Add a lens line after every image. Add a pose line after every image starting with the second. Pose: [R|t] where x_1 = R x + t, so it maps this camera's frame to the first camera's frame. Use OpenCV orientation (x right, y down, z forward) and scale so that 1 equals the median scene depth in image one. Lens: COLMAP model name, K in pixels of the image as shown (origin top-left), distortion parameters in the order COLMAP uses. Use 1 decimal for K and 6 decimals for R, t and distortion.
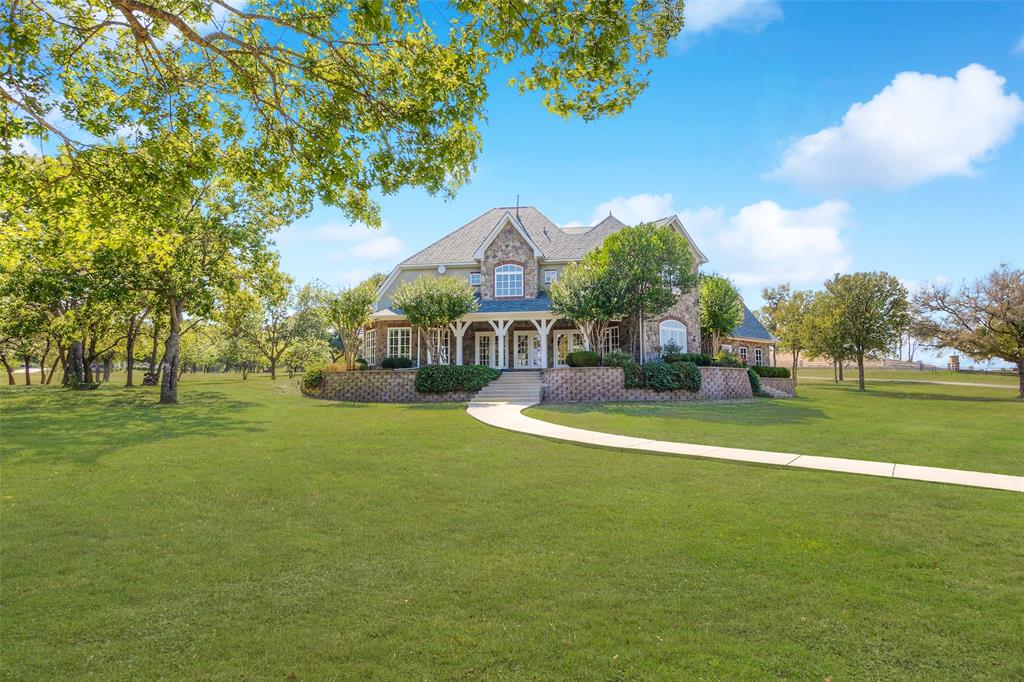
lens RADIAL K [[559.6, 0, 533.5], [0, 559.6, 341.6], [0, 0, 1]] dist [-0.001438, 0.000237]
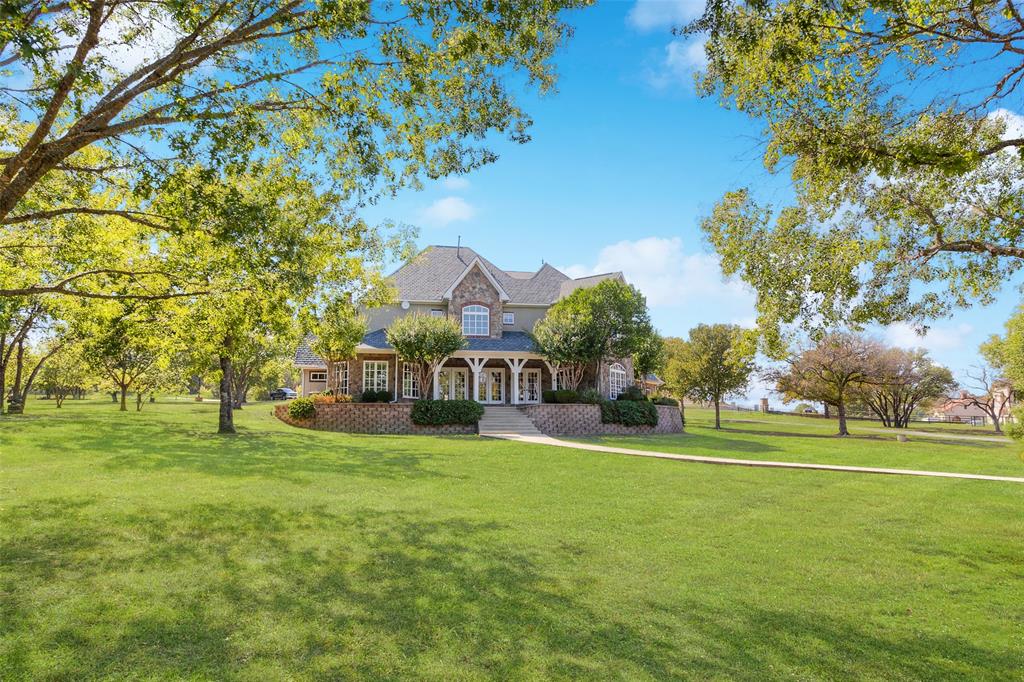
lens RADIAL K [[559.6, 0, 533.5], [0, 559.6, 341.6], [0, 0, 1]] dist [-0.001438, 0.000237]
pose [[0.969051, 0.046341, 0.242472, -0.213232], [-0.031465, 0.997398, -0.064869, -0.003001], [-0.244848, 0.055232, 0.967987, -0.061956]]
